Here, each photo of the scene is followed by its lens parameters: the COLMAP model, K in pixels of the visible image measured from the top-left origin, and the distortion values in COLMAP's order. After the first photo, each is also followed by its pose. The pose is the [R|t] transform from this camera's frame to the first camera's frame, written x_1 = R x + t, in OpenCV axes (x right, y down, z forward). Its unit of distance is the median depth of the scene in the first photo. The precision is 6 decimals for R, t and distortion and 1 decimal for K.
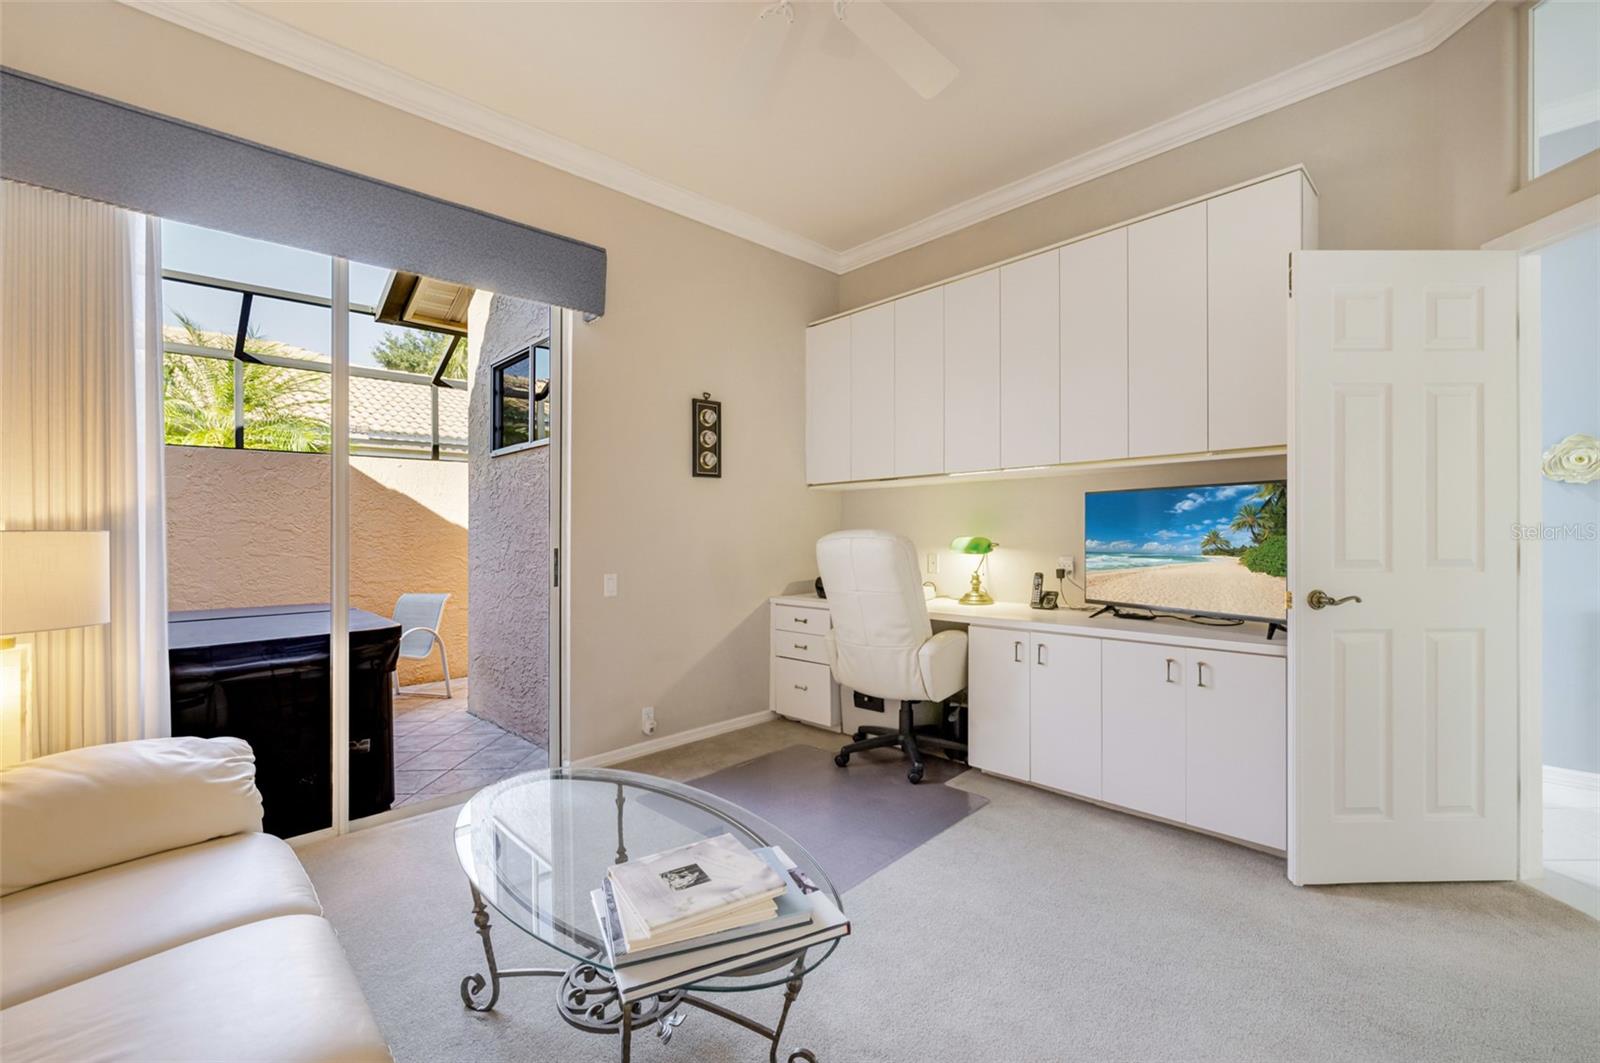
lens RADIAL K [[684.0, 0, 794.1], [0, 684.0, 536.2], [0, 0, 1]] dist [0.001094, -0.000006]
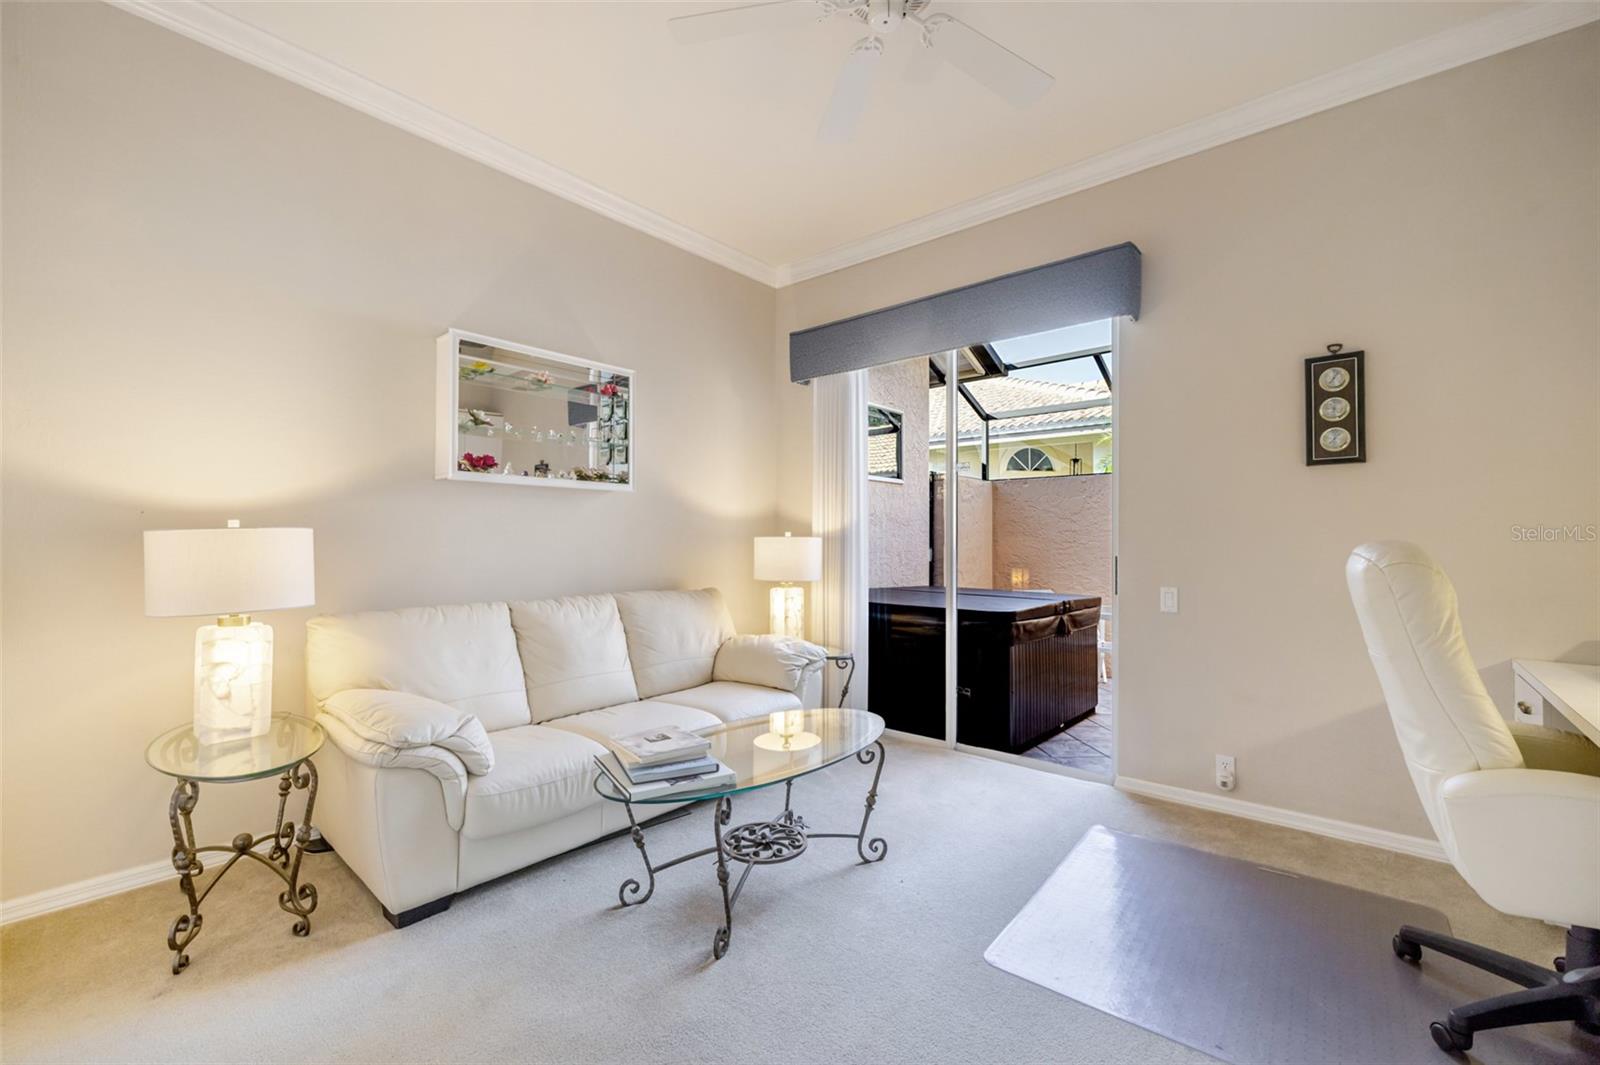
lens RADIAL K [[674.5, 0, 795.2], [0, 674.5, 528.7], [0, 0, 1]] dist [-0.001546, -0.000511]
pose [[0.077010, -0.007757, -0.997000, 0.577765], [-0.011011, 0.999902, -0.008630, -0.008893], [0.996969, 0.011643, 0.076917, 0.441909]]
